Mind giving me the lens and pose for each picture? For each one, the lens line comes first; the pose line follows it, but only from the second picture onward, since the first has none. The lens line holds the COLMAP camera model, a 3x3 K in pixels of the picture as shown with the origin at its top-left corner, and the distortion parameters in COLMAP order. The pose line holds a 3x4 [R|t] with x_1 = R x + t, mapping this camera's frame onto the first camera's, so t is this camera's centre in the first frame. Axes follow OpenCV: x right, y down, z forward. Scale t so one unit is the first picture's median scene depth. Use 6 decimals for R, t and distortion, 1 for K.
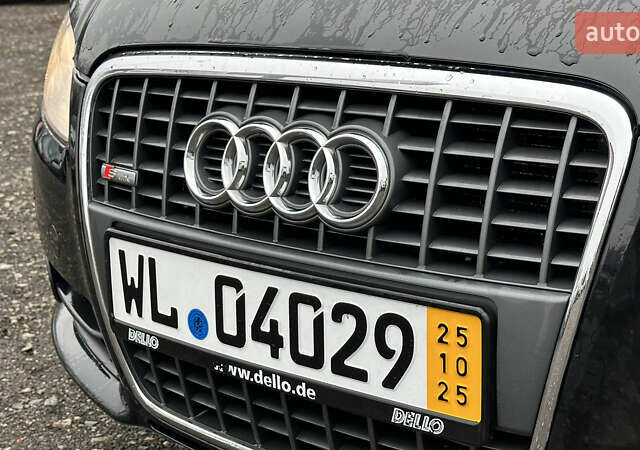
lens RADIAL K [[1119.7, 0, 314.9], [0, 1119.7, 225.1], [0, 0, 1]] dist [0.170402, 0.000000]
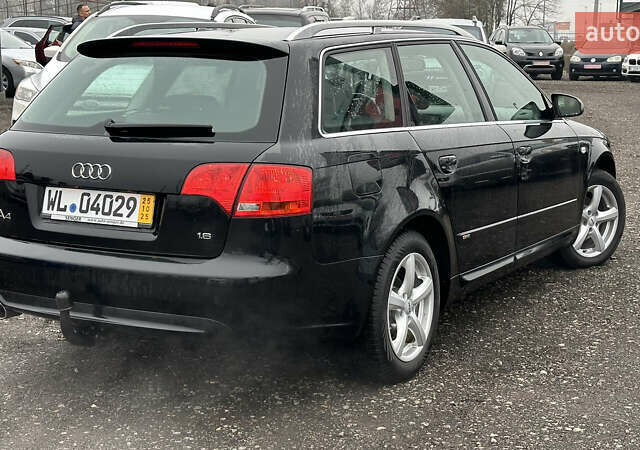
lens RADIAL K [[1119.7, 0, 319.2], [0, 1119.7, 227.7], [0, 0, 1]] dist [0.170402, 0.000000]
pose [[0.970838, 0.155992, 0.182044, 0.005409], [-0.099187, 0.952669, -0.287374, 1.141302], [-0.218256, 0.260937, 0.940360, -2.555343]]
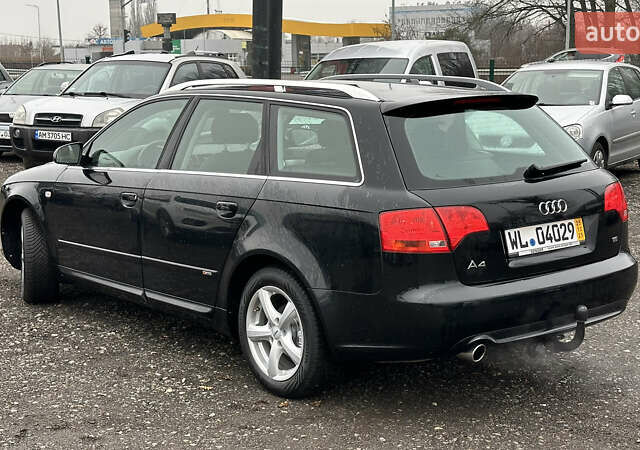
lens RADIAL K [[1119.7, 0, 318.1], [0, 1119.7, 222.6], [0, 0, 1]] dist [0.170402, 0.000000]
pose [[0.195144, 0.028962, 0.980347, -4.522865], [0.382075, 0.918353, -0.103185, 0.155510], [-0.903293, 0.394702, 0.168145, 1.079891]]
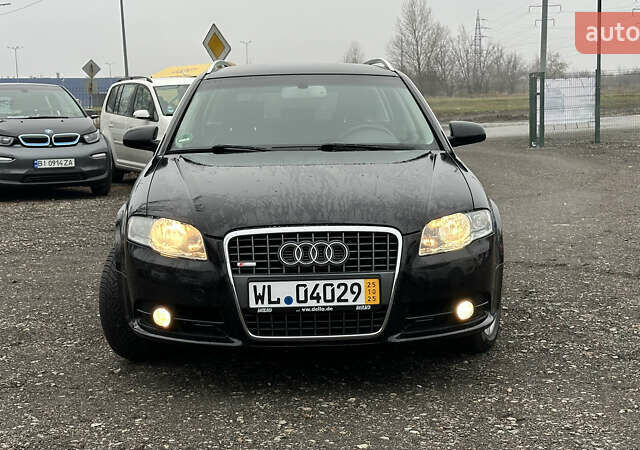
lens RADIAL K [[1119.7, 0, 316.5], [0, 1119.7, 229.3], [0, 0, 1]] dist [0.170402, 0.000000]
pose [[0.740016, -0.021102, 0.672258, -2.666947], [0.163574, 0.975145, -0.149452, 0.454875], [-0.652395, 0.220561, 0.725074, -1.863546]]
